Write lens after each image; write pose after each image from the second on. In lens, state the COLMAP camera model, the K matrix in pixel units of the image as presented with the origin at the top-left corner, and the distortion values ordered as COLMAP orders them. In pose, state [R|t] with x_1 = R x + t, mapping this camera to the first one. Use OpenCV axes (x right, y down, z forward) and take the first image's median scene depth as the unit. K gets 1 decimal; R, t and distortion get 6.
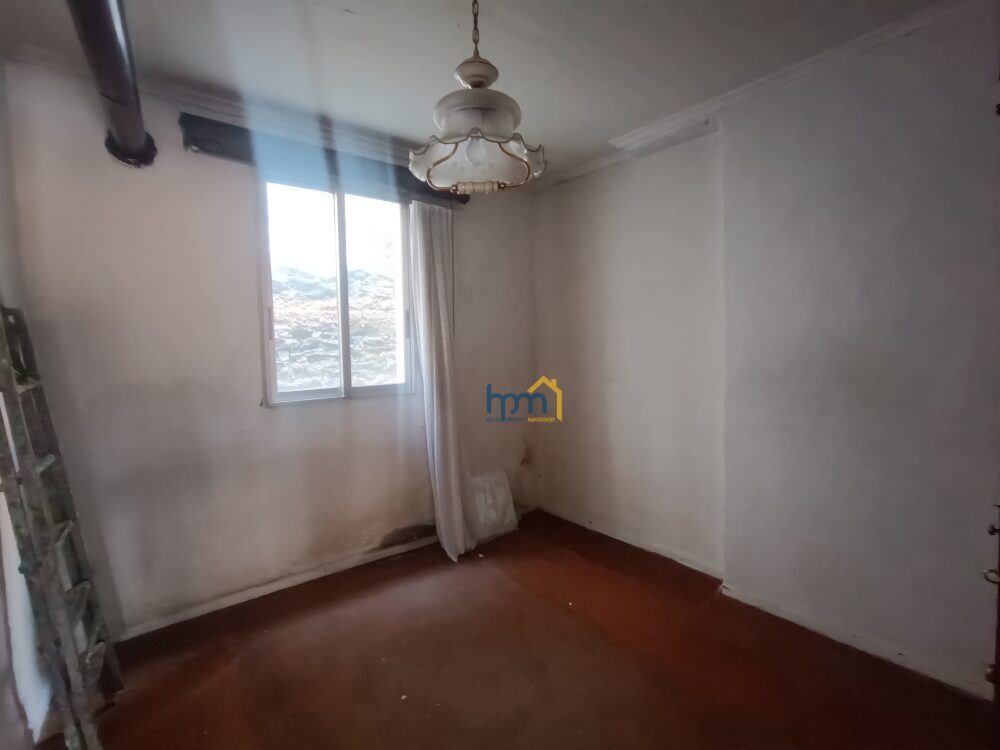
lens RADIAL K [[465.6, 0, 500.0], [0, 465.6, 375.0], [0, 0, 1]] dist [0.001016, 0.001175]
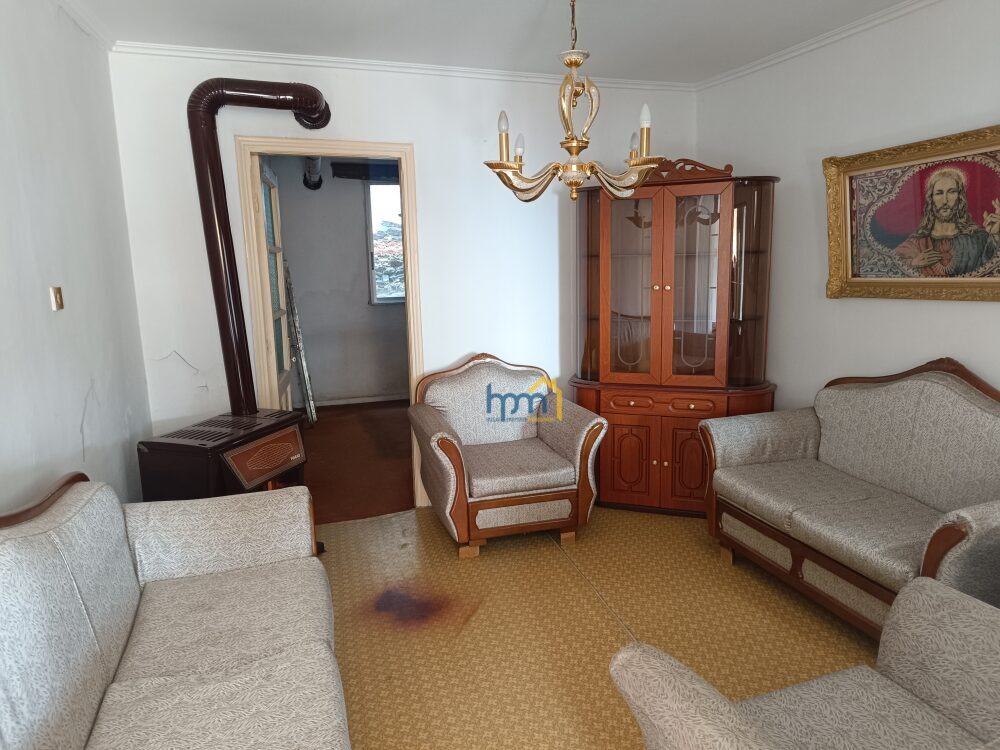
lens RADIAL K [[705.6, 0, 490.4], [0, 705.6, 376.5], [0, 0, 1]] dist [0.064830, -0.060708]
pose [[0.935249, 0.046129, -0.350972, 0.796587], [-0.011644, 0.994945, 0.099740, 0.052010], [0.353799, -0.089195, 0.931059, -1.251407]]
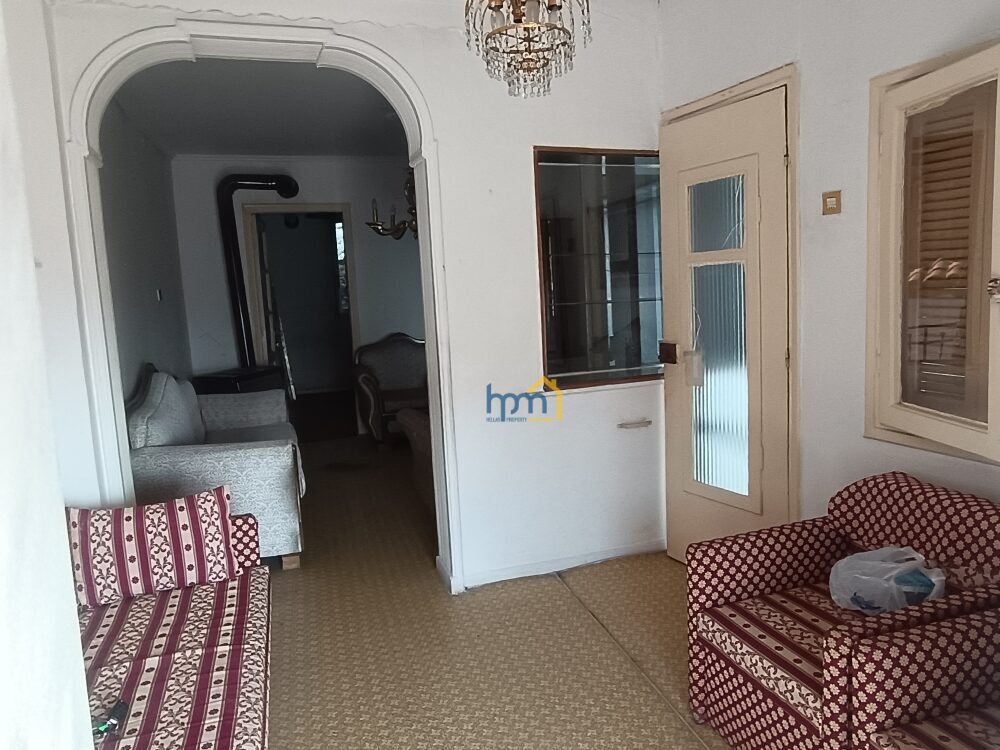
lens RADIAL K [[757.3, 0, 502.6], [0, 757.3, 371.4], [0, 0, 1]] dist [-0.043732, 0.061384]
pose [[0.941358, 0.003063, -0.337395, 1.330885], [0.014527, 0.998664, 0.049597, 0.145758], [0.337096, -0.051590, 0.940056, -1.975402]]
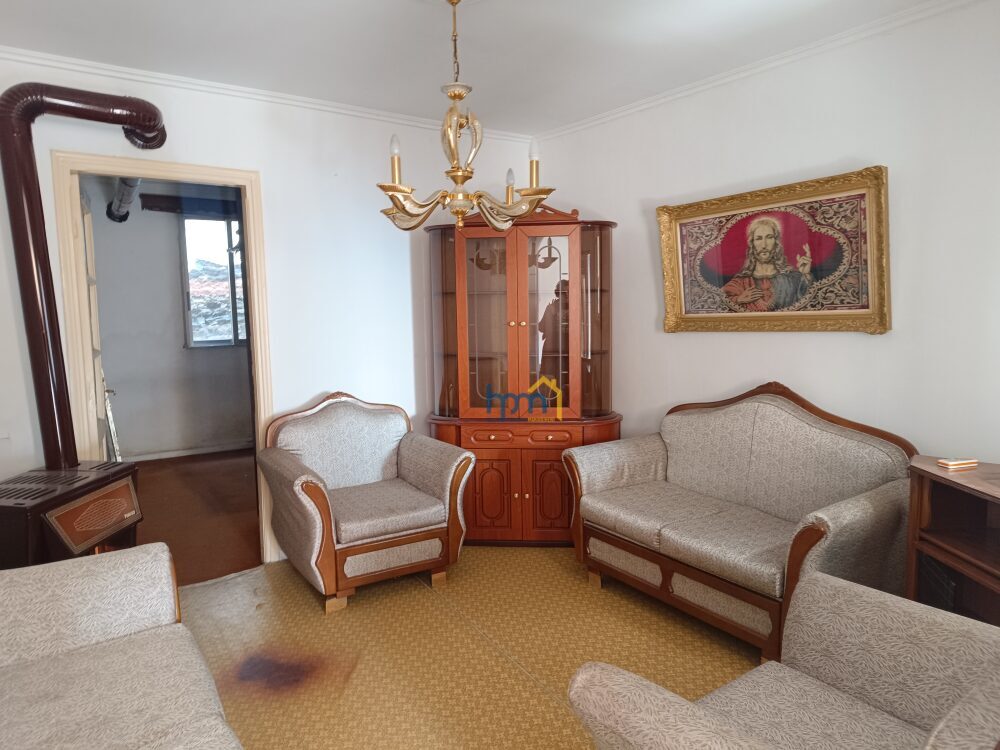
lens RADIAL K [[705.6, 0, 490.4], [0, 705.6, 376.5], [0, 0, 1]] dist [0.064830, -0.060708]
pose [[0.995729, 0.003791, -0.092242, 0.707071], [-0.001134, 0.999583, 0.028843, 0.075442], [0.092313, -0.028615, 0.995319, -1.252916]]
